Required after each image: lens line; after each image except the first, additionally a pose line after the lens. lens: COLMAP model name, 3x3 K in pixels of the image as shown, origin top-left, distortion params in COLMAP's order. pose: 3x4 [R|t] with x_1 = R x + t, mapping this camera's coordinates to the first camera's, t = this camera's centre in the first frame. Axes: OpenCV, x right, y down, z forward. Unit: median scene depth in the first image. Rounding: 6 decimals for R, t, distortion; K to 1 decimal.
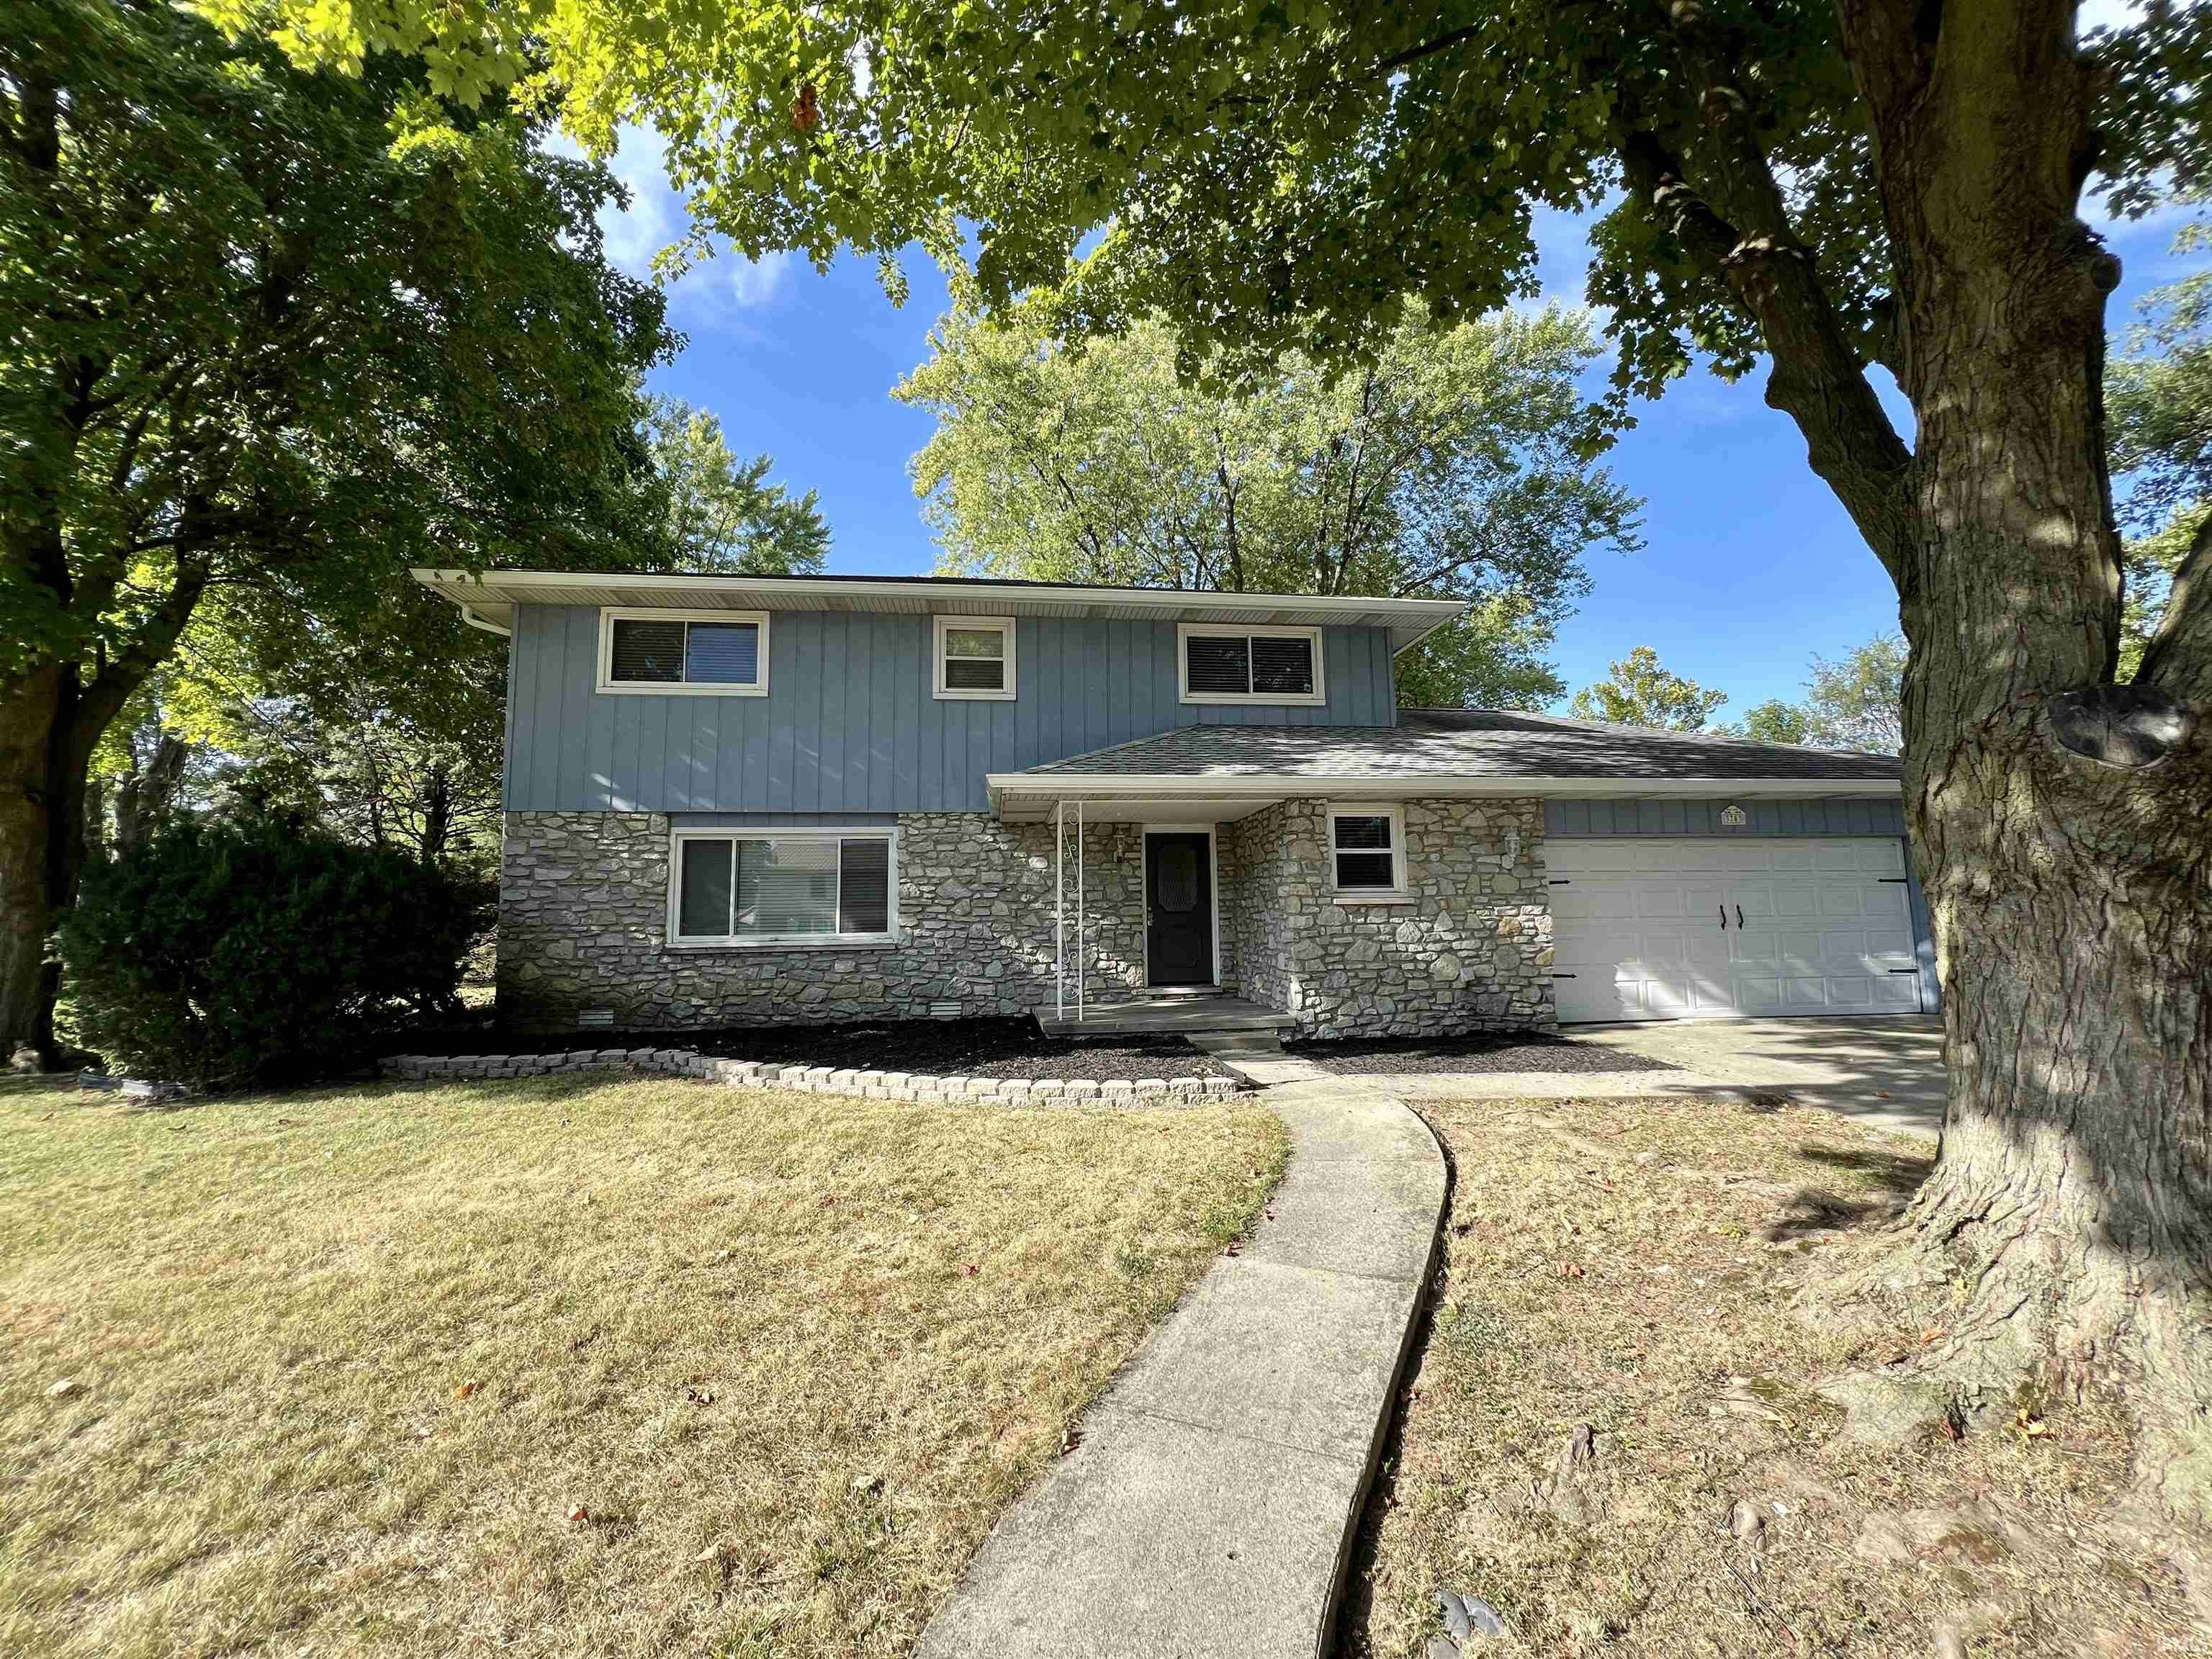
lens RADIAL K [[883.4, 0, 1104.3], [0, 883.4, 826.2], [0, 0, 1]] dist [0.001857, 0.000075]
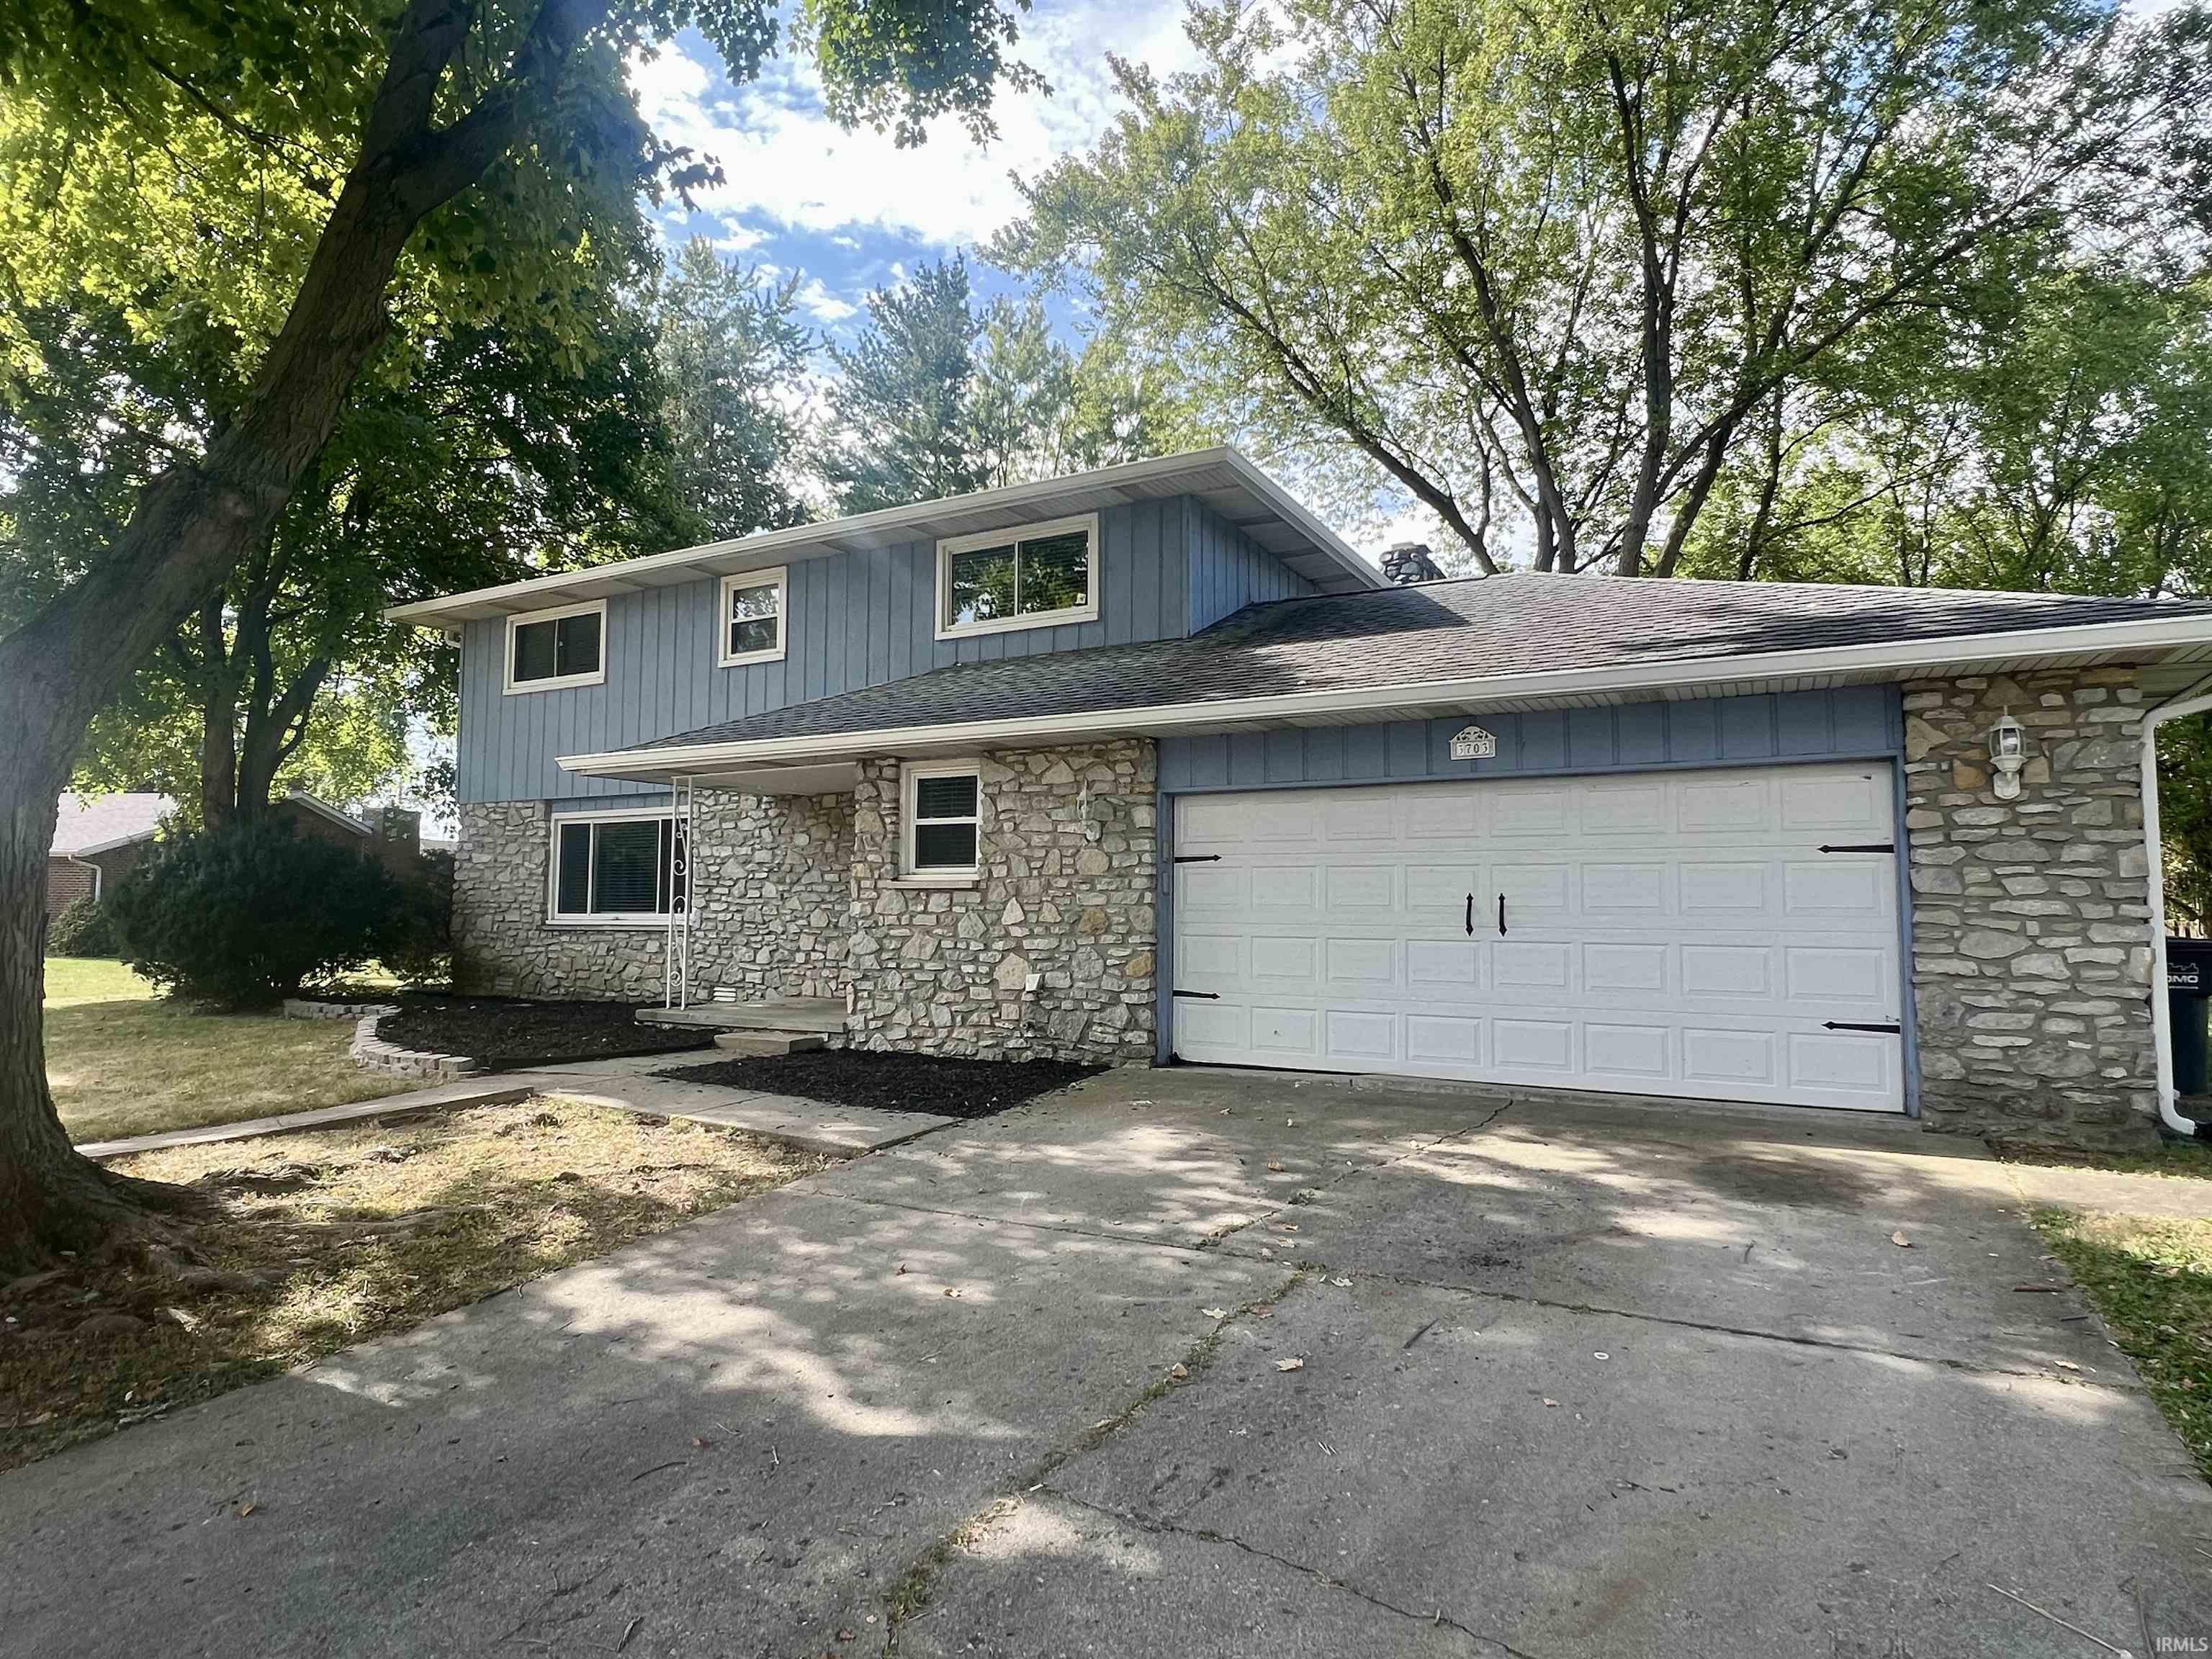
lens RADIAL K [[1239.0, 0, 1102.8], [0, 1239.0, 831.2], [0, 0, 1]] dist [-0.000838, -0.000039]
pose [[0.805780, -0.020947, -0.591844, 1.068227], [0.048775, 0.998326, 0.031071, 0.010240], [0.590203, -0.053904, 0.805453, 0.198682]]
